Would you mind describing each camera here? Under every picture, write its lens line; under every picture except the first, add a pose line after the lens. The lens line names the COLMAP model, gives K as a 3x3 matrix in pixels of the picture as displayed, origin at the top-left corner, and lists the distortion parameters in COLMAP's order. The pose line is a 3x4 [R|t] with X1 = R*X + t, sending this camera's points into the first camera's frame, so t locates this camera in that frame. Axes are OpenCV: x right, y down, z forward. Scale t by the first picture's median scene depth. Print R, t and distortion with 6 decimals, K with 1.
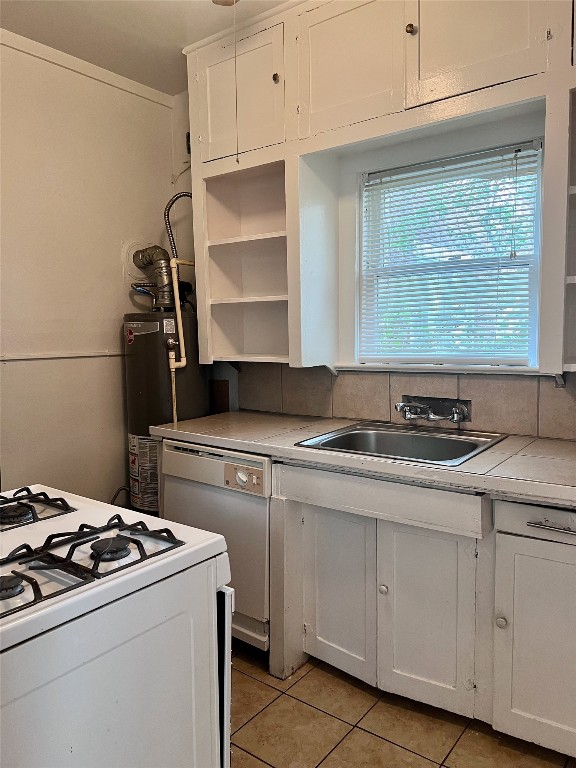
lens RADIAL K [[577.1, 0, 288.5], [0, 577.1, 384.7], [0, 0, 1]] dist [0.039123, -0.037466]
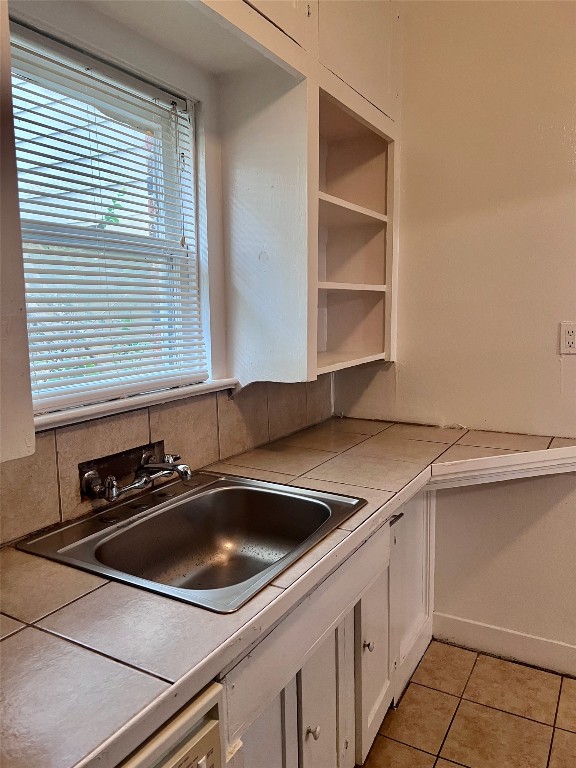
lens RADIAL K [[577.1, 0, 288.0], [0, 577.1, 382.7], [0, 0, 1]] dist [0.039123, -0.037466]
pose [[-0.129250, -0.119074, 0.984437, -0.403441], [0.112434, 0.984602, 0.133856, -0.119314], [-0.985217, 0.127985, -0.113872, 0.882917]]
